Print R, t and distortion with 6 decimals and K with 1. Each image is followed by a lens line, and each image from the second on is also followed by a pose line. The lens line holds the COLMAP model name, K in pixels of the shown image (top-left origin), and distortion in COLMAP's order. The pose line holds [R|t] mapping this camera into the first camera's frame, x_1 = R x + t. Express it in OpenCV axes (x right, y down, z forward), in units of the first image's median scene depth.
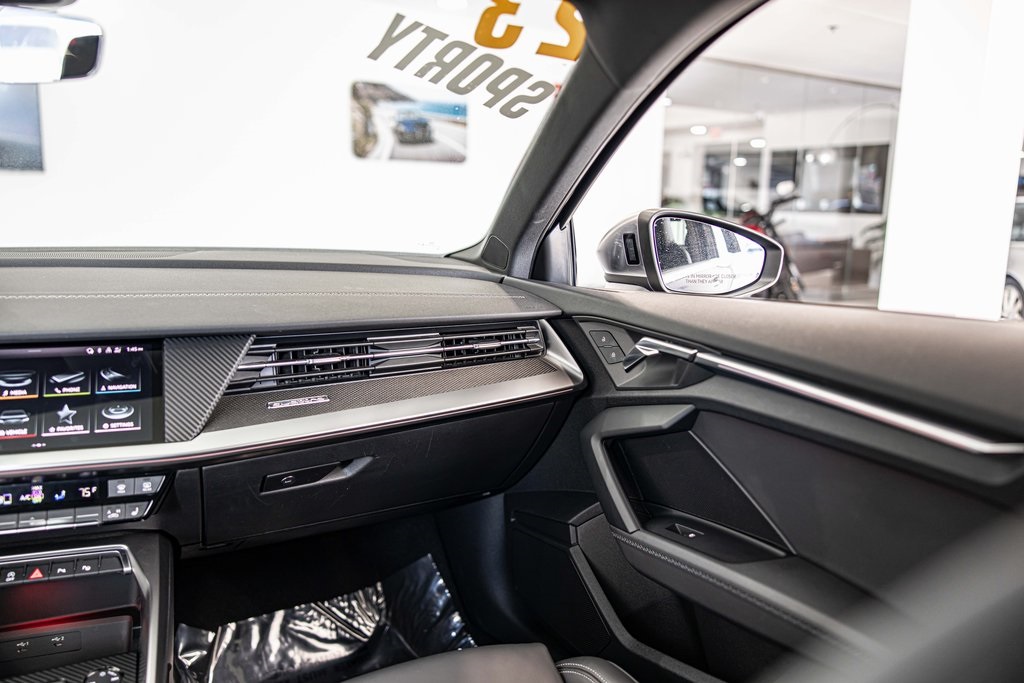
lens RADIAL K [[791.2, 0, 512.3], [0, 791.2, 337.0], [0, 0, 1]] dist [0.003589, -0.014143]
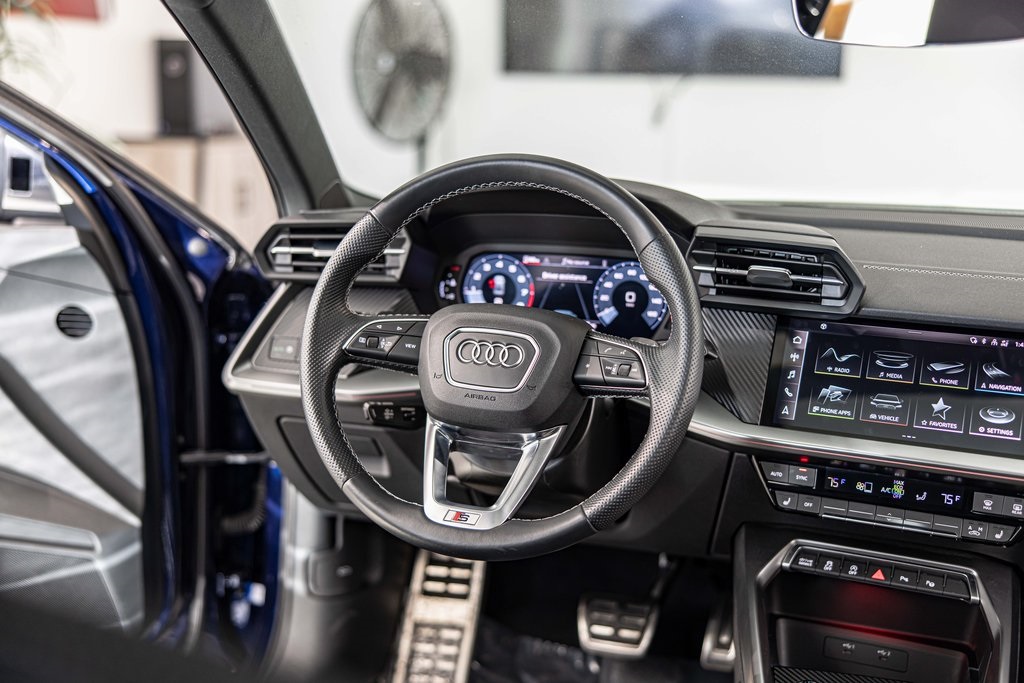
lens RADIAL K [[1172.8, 0, 514.9], [0, 1172.8, 340.3], [0, 0, 1]] dist [-0.012666, 0.000000]
pose [[0.716969, 0.136530, -0.683604, -0.017586], [-0.116562, 0.990307, 0.075534, -0.019981], [0.687290, 0.025527, 0.725934, -0.266016]]
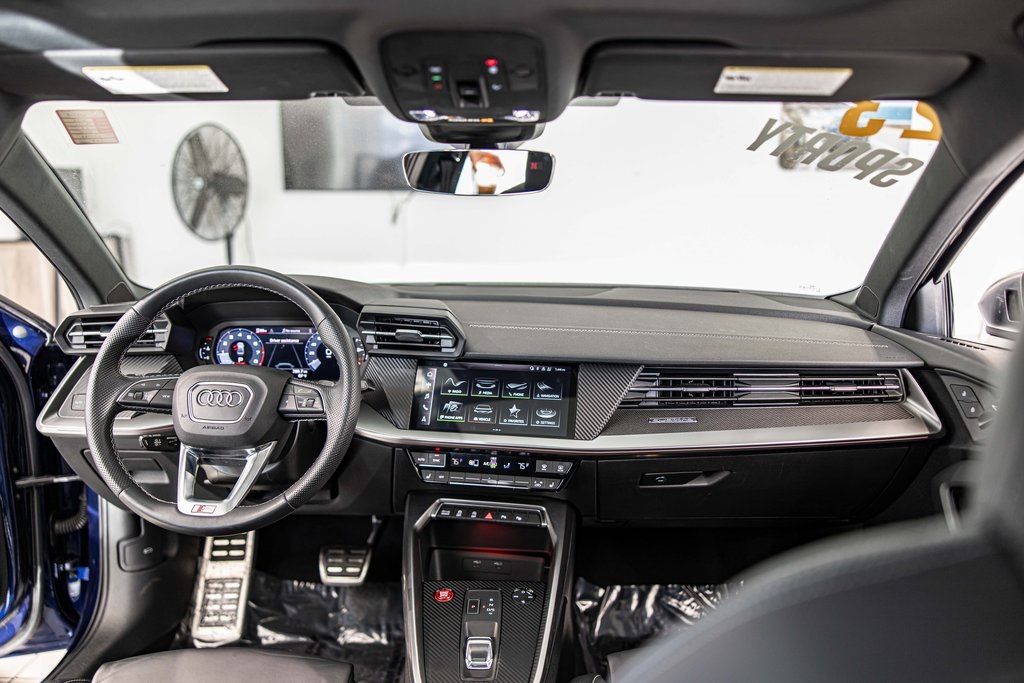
lens RADIAL K [[791.2, 0, 510.7], [0, 791.2, 349.2], [0, 0, 1]] dist [0.003589, -0.014143]
pose [[0.864860, 0.077554, -0.495987, 0.135864], [-0.069740, 0.996976, 0.034284, -0.061433], [0.497146, 0.004939, 0.867653, -0.252498]]
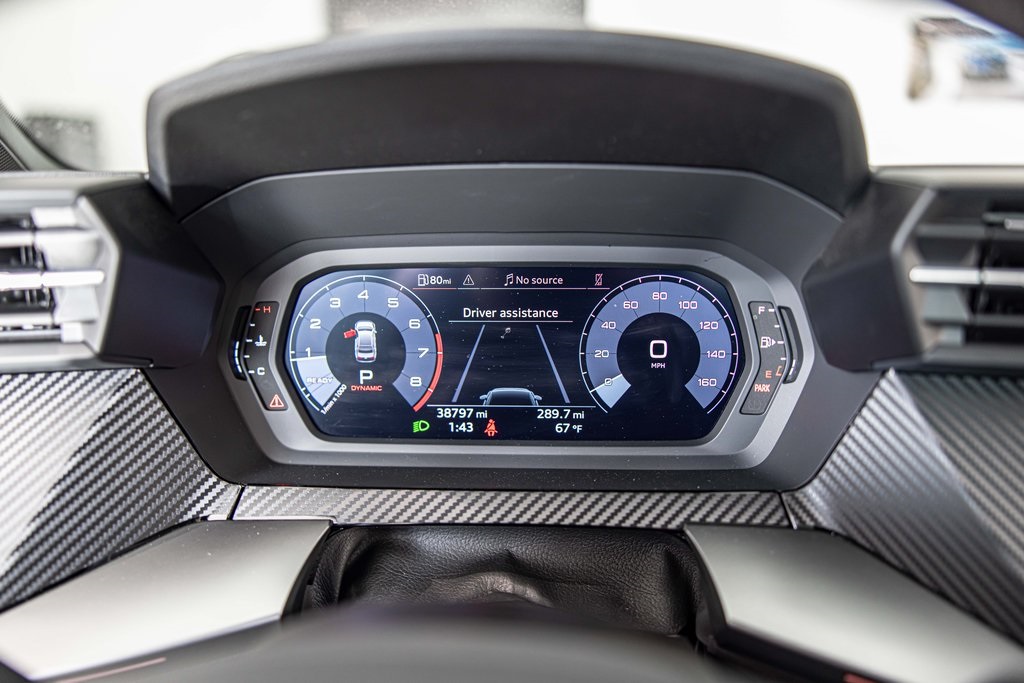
lens RADIAL K [[791.2, 0, 510.2], [0, 791.2, 341.8], [0, 0, 1]] dist [0.003589, -0.014143]
pose [[0.841769, 0.086668, -0.532836, -0.754952], [-0.058967, 0.995884, 0.068830, -0.010027], [0.536608, -0.026519, 0.843415, 0.467915]]
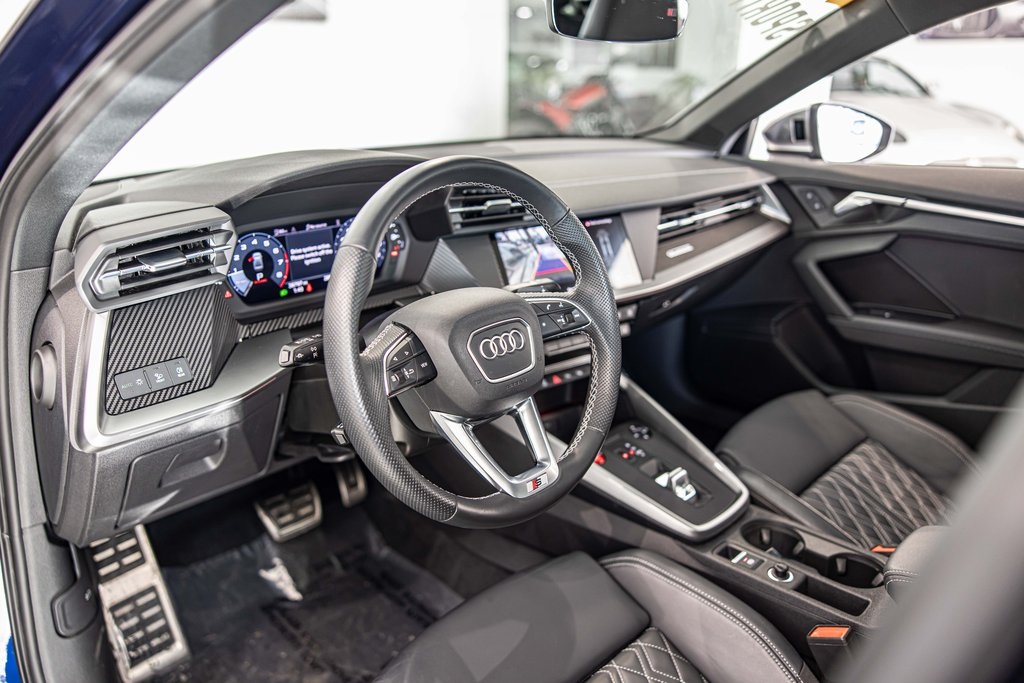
lens RADIAL K [[791.2, 0, 510.9], [0, 791.2, 345.4], [0, 0, 1]] dist [0.003589, -0.014143]
pose [[0.955860, -0.109580, 0.272626, -1.052903], [0.056290, 0.978962, 0.196126, -0.055228], [-0.288382, -0.172123, 0.941918, -0.346257]]
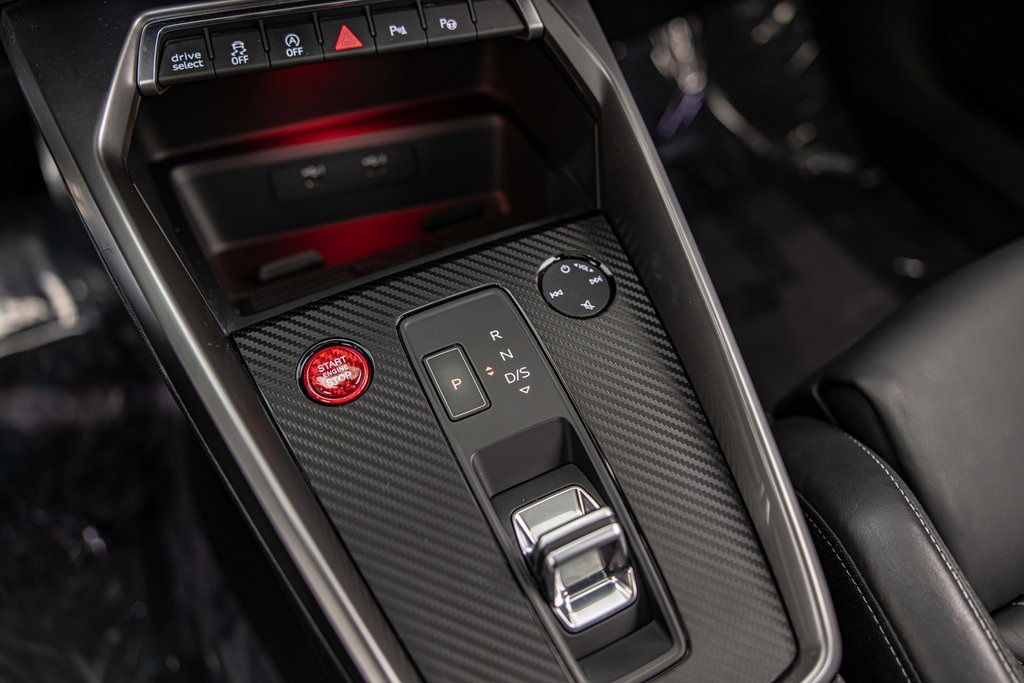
lens RADIAL K [[809.6, 0, 513.1], [0, 809.6, 334.2], [0, 0, 1]] dist [-0.015364, -0.000525]
pose [[0.999108, 0.033373, -0.025866, -0.483494], [-0.008581, 0.760291, 0.649526, 0.133803], [0.041342, -0.648725, 0.759899, 0.554310]]
